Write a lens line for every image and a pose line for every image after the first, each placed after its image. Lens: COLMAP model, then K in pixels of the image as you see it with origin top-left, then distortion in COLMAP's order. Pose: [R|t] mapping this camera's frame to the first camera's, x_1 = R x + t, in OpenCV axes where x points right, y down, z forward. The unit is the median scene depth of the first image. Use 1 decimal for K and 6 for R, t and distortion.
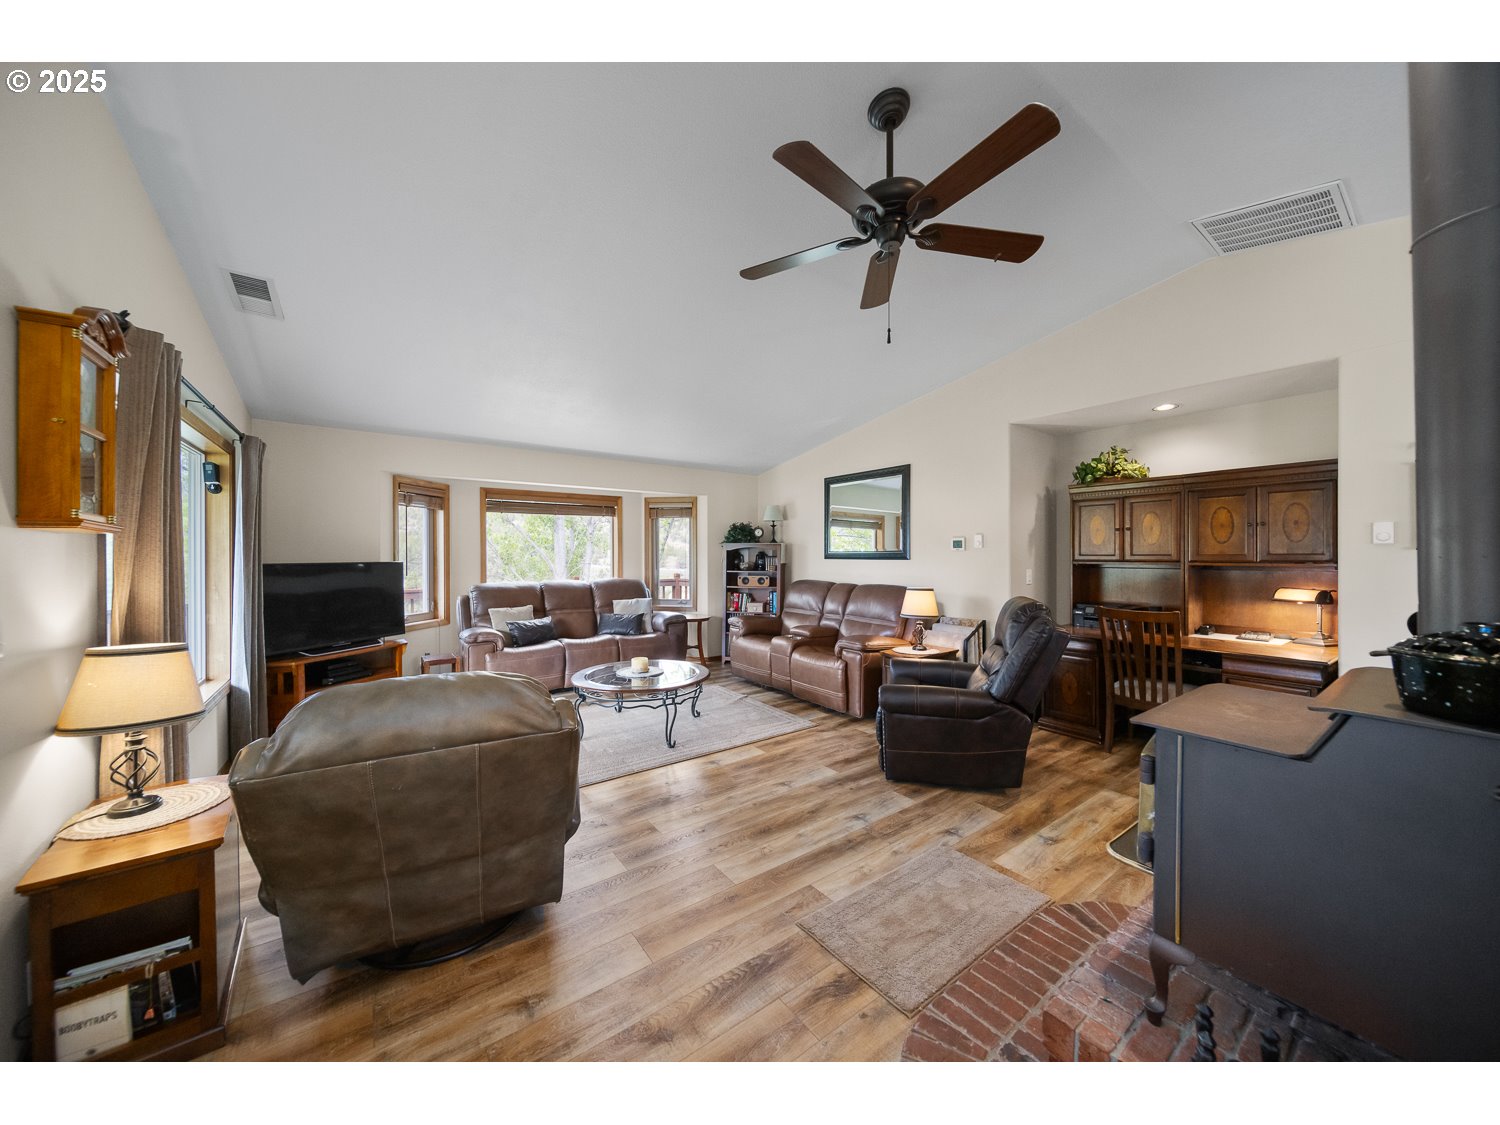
lens RADIAL K [[522.0, 0, 753.2], [0, 522.0, 560.1], [0, 0, 1]] dist [-0.000862, -0.000041]
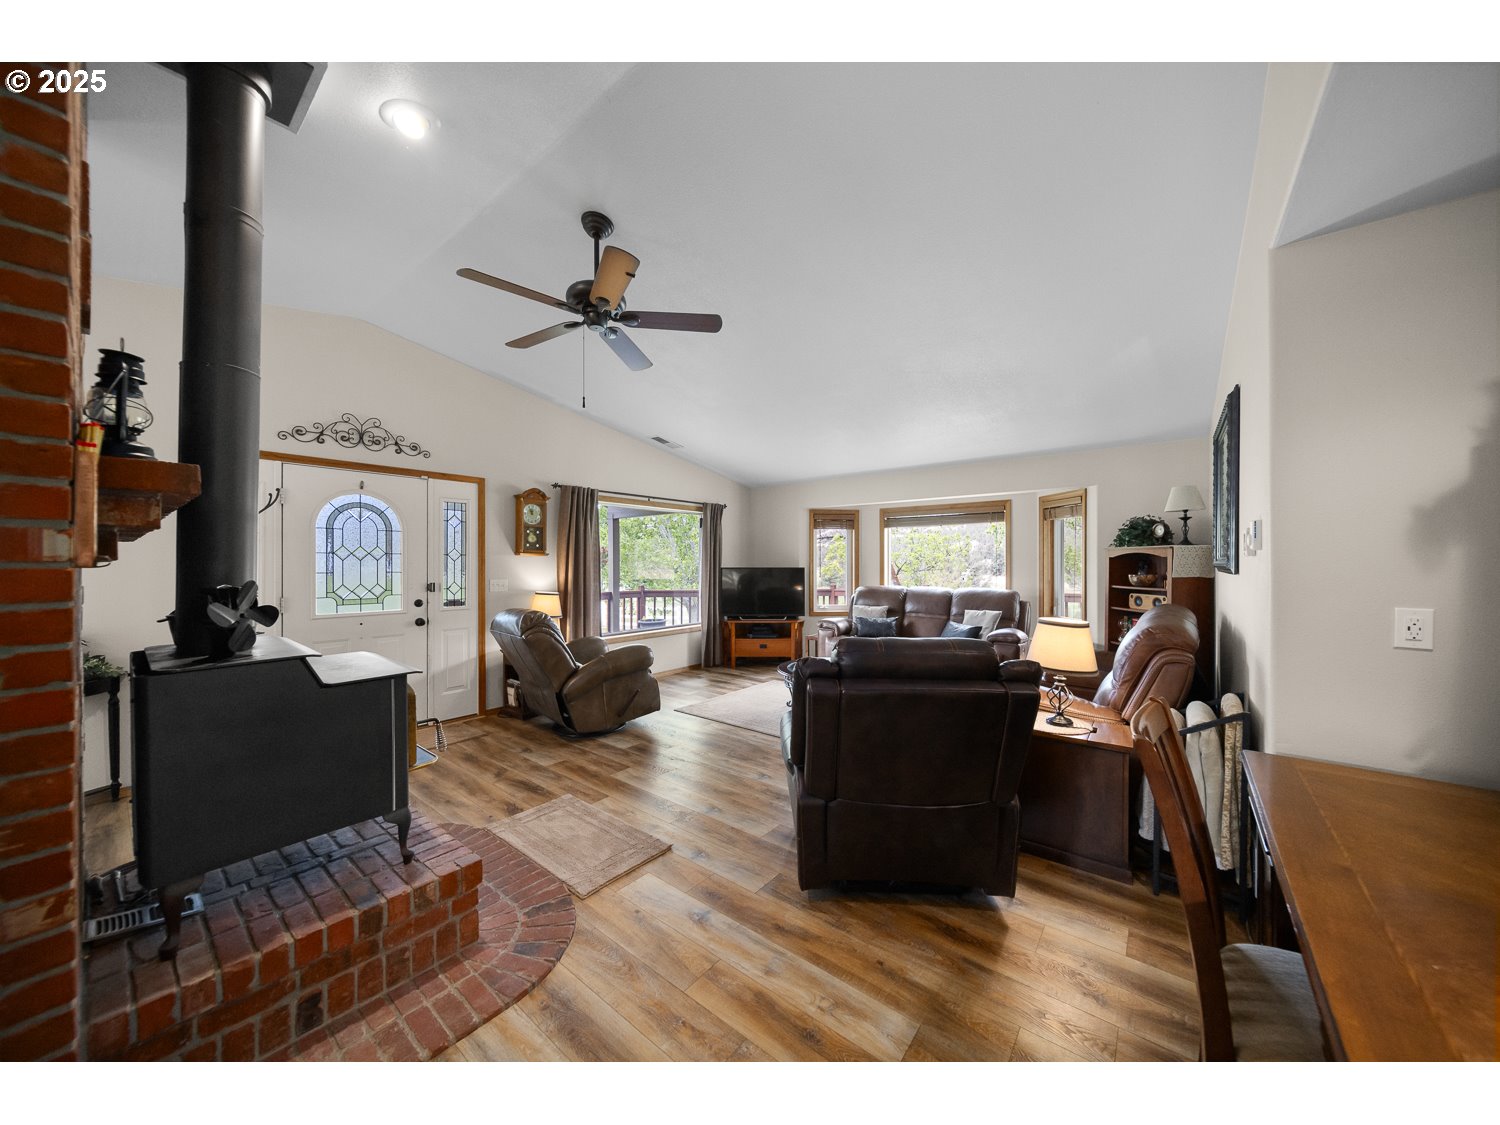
lens RADIAL K [[522.0, 0, 756.2], [0, 522.0, 561.7], [0, 0, 1]] dist [-0.000862, -0.000041]
pose [[0.269442, 0.000458, -0.963017, 0.659328], [-0.006797, 0.999976, -0.001426, -0.009808], [0.962993, 0.006930, 0.269438, 0.411114]]
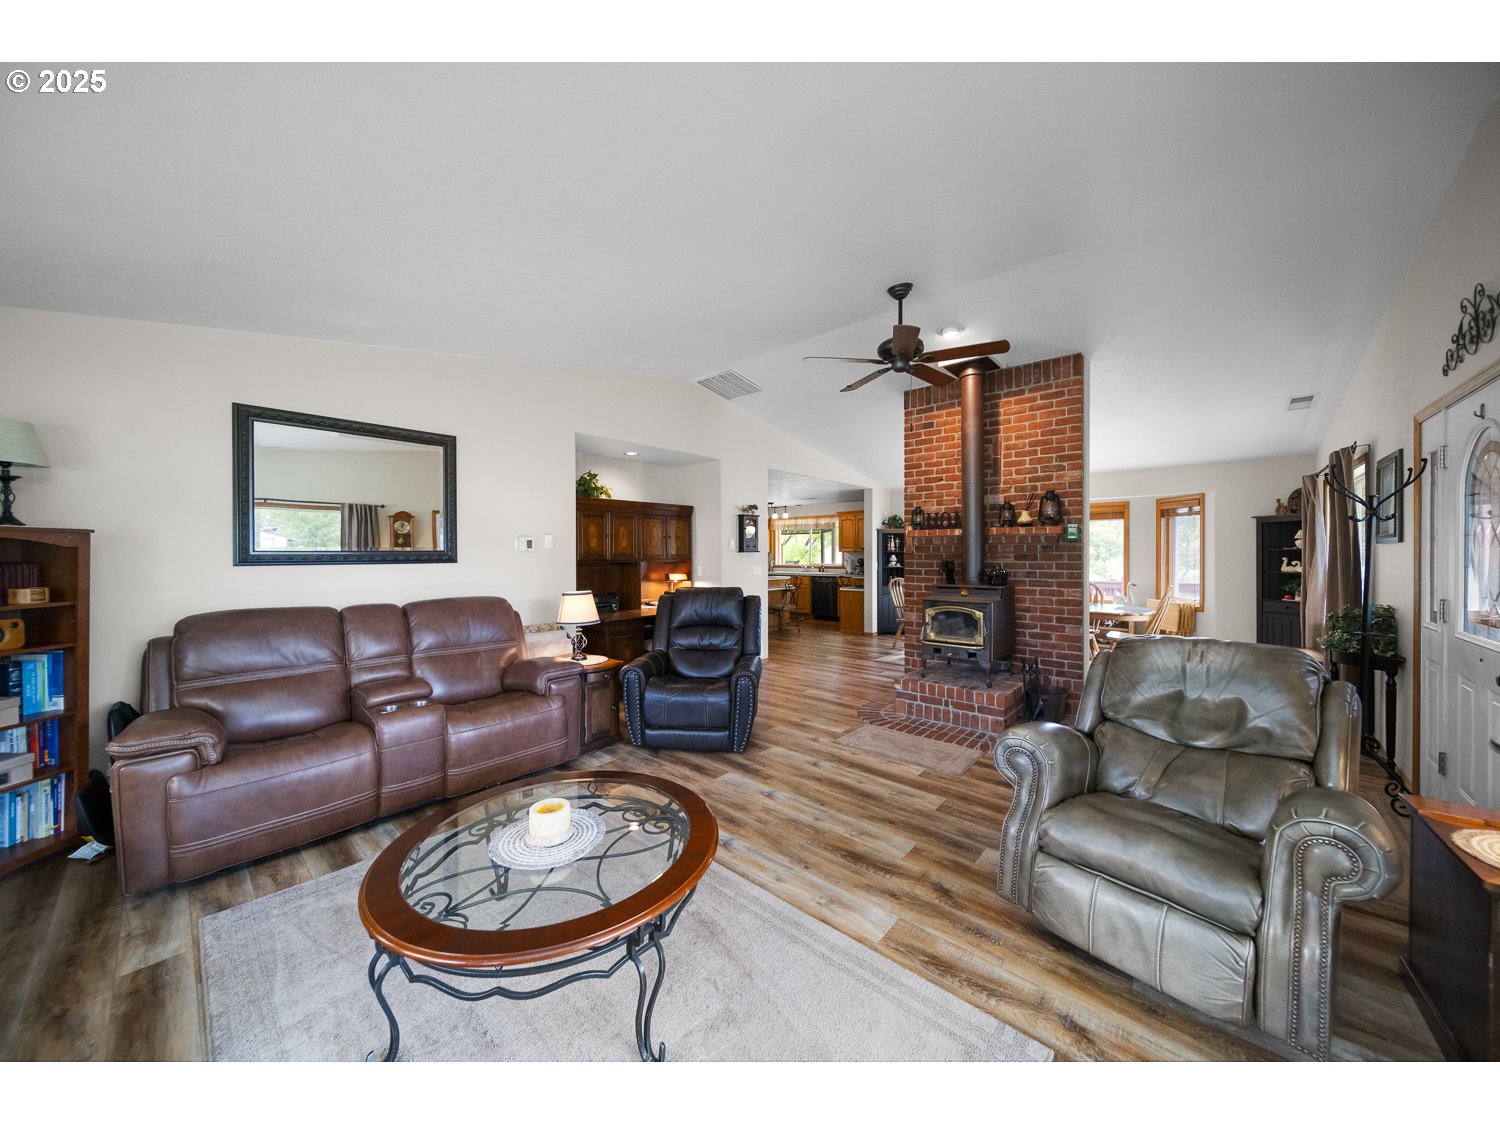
lens RADIAL K [[522.0, 0, 742.0], [0, 522.0, 554.9], [0, 0, 1]] dist [-0.000862, -0.000041]
pose [[-0.196234, -0.005339, 0.980543, -0.521219], [0.010392, 0.999918, 0.007525, -0.013181], [-0.980502, 0.011667, -0.196162, 0.735341]]
